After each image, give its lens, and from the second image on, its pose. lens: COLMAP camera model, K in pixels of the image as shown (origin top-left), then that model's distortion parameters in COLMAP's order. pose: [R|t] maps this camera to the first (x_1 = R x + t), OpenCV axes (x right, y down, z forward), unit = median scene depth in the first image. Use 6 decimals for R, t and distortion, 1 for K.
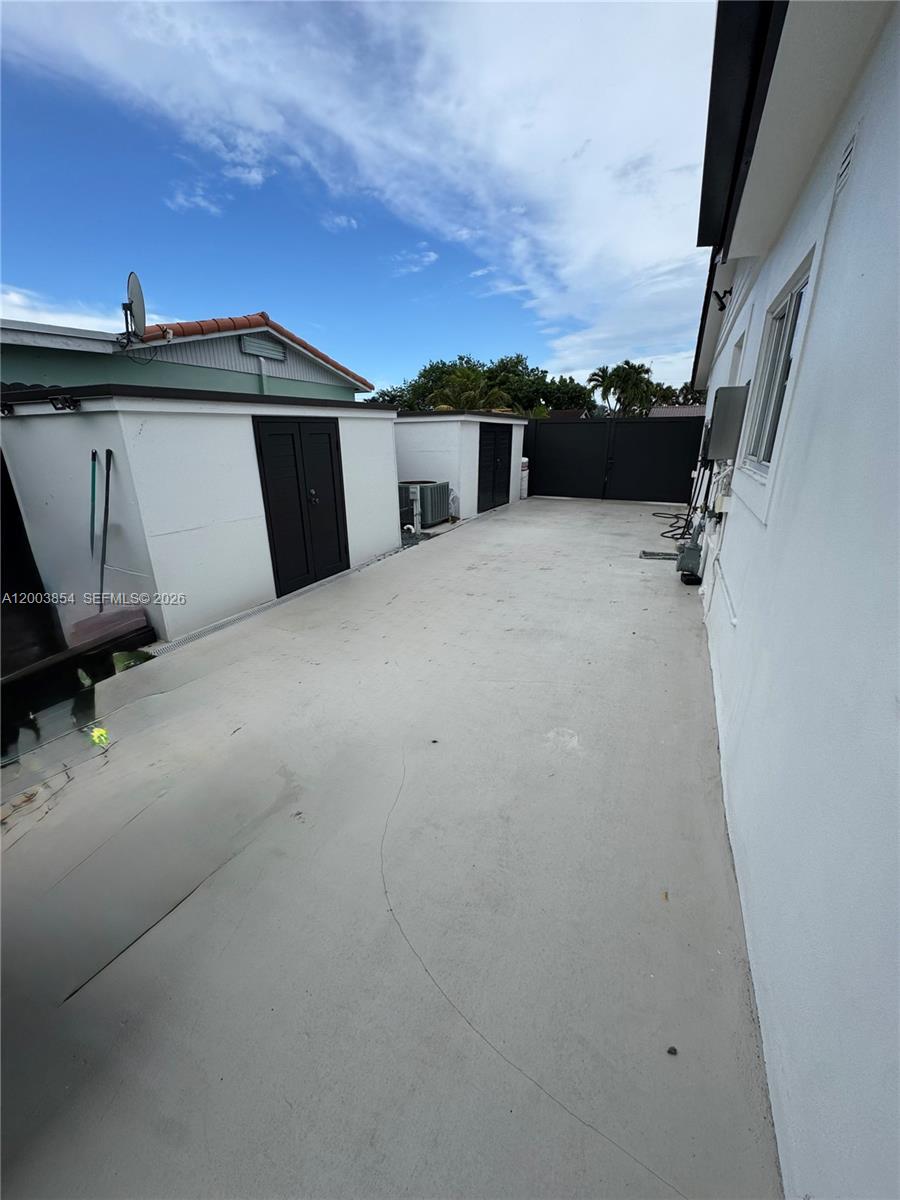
lens RADIAL K [[479.2, 0, 447.8], [0, 479.2, 597.0], [0, 0, 1]] dist [-0.015242, 0.000189]
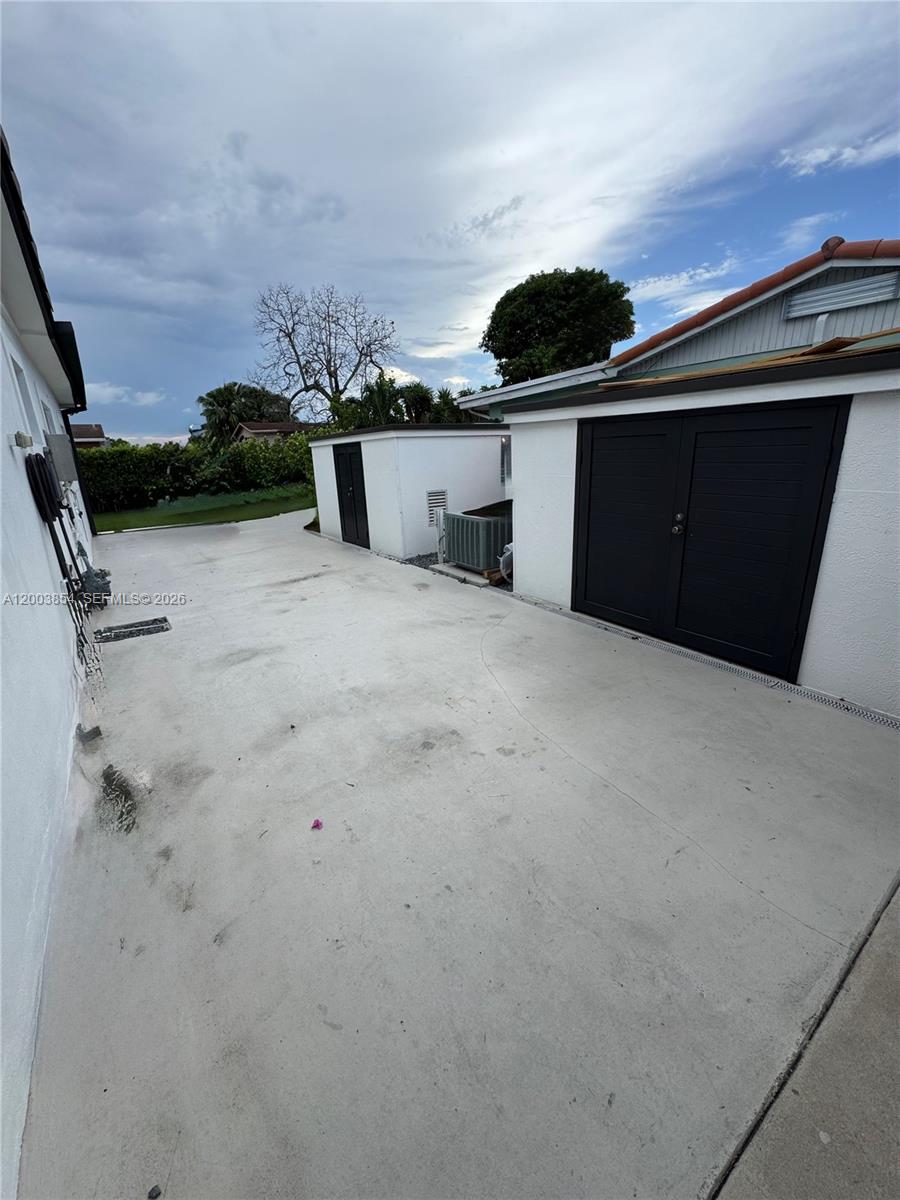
lens RADIAL K [[479.2, 0, 449.7], [0, 479.2, 605.6], [0, 0, 1]] dist [-0.015242, 0.000189]
pose [[-0.524420, 0.283091, -0.803021, 0.518529], [-0.239329, 0.856080, 0.458092, -0.367744], [0.817132, 0.432418, -0.381194, 1.078277]]
